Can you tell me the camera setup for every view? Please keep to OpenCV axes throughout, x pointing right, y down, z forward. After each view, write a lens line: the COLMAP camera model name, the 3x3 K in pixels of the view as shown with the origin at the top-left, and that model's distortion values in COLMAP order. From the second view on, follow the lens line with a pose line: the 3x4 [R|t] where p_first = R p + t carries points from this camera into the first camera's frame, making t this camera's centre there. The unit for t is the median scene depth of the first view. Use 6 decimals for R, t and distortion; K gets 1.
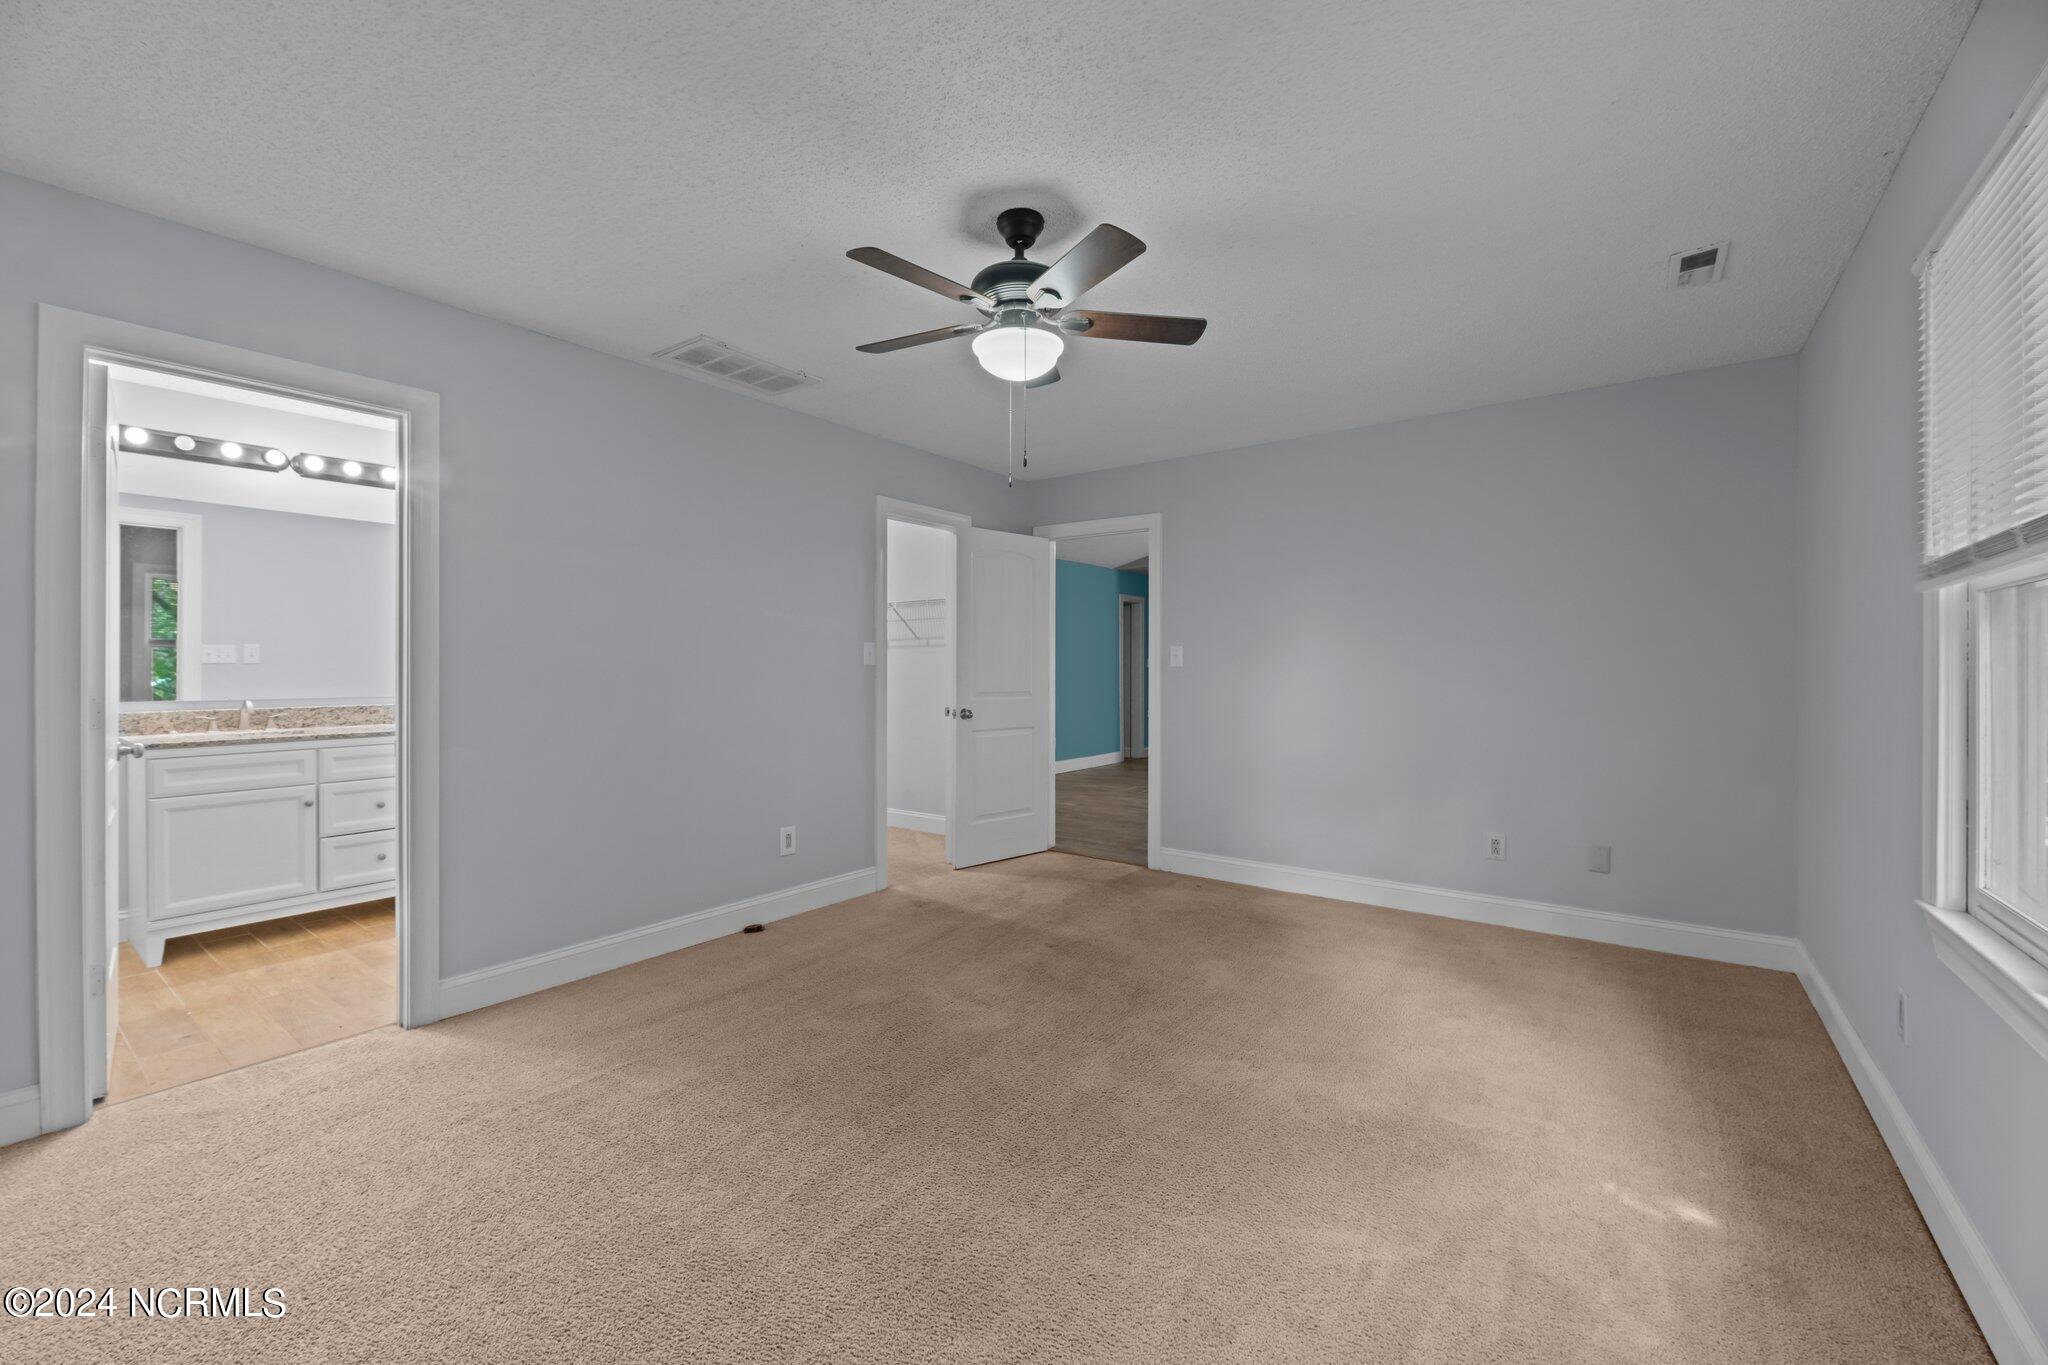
lens RADIAL K [[828.5, 0, 1020.5], [0, 828.5, 679.7], [0, 0, 1]] dist [-0.003088, -0.000688]
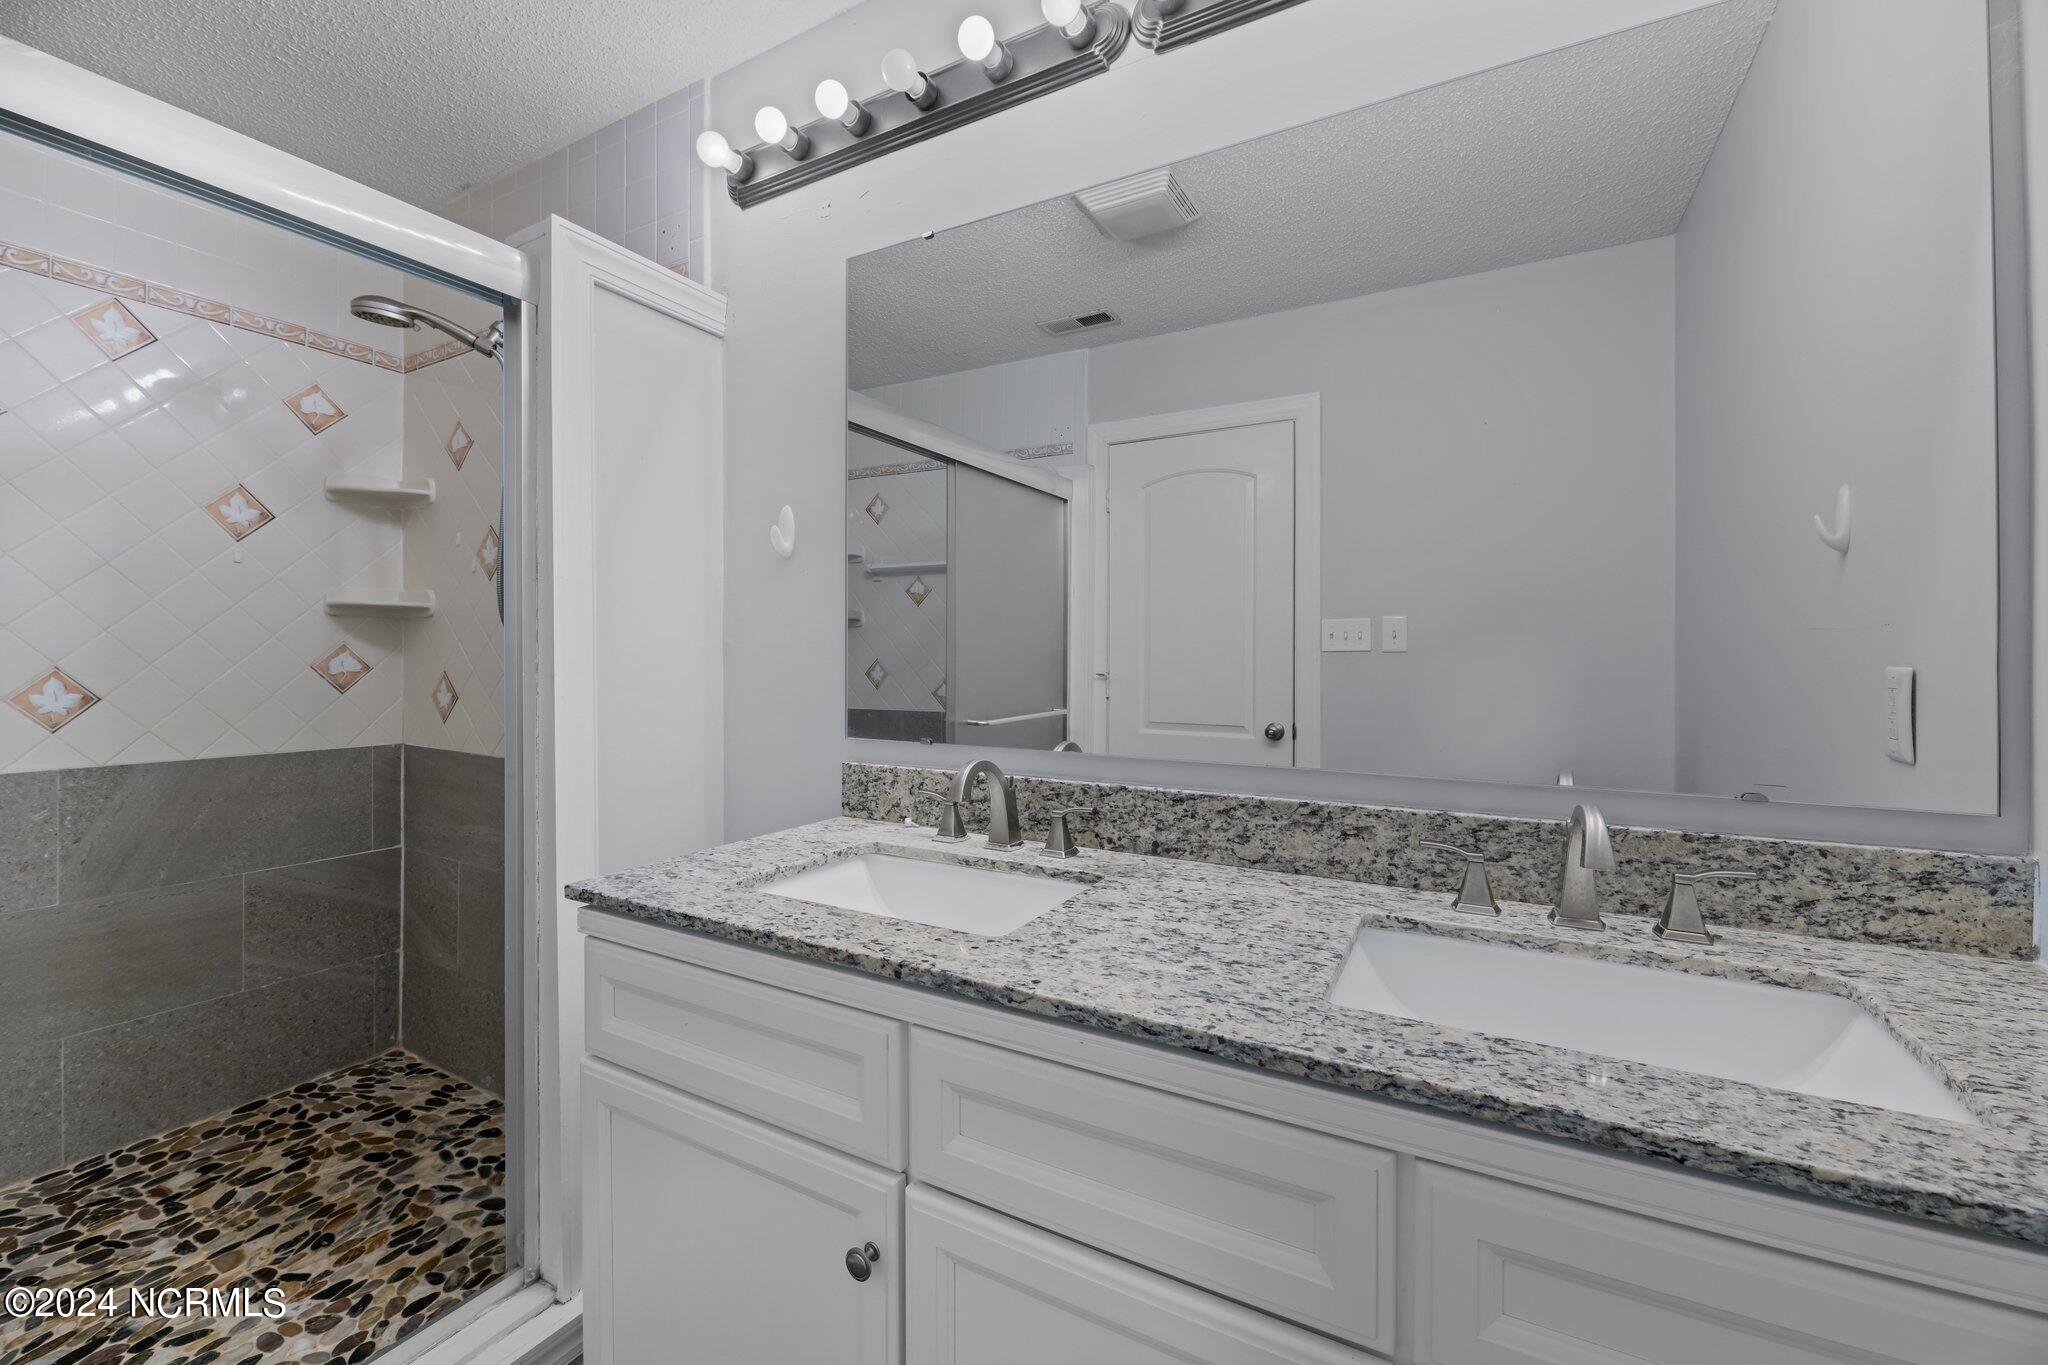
lens RADIAL K [[837.2, 0, 1025.3], [0, 837.2, 638.6], [0, 0, 1]] dist [-0.000025, -0.008663]
pose [[0.123919, -0.019867, -0.992093, -0.562954], [-0.018637, 0.999577, -0.022345, -0.014587], [0.992117, 0.021258, 0.123497, 0.910319]]
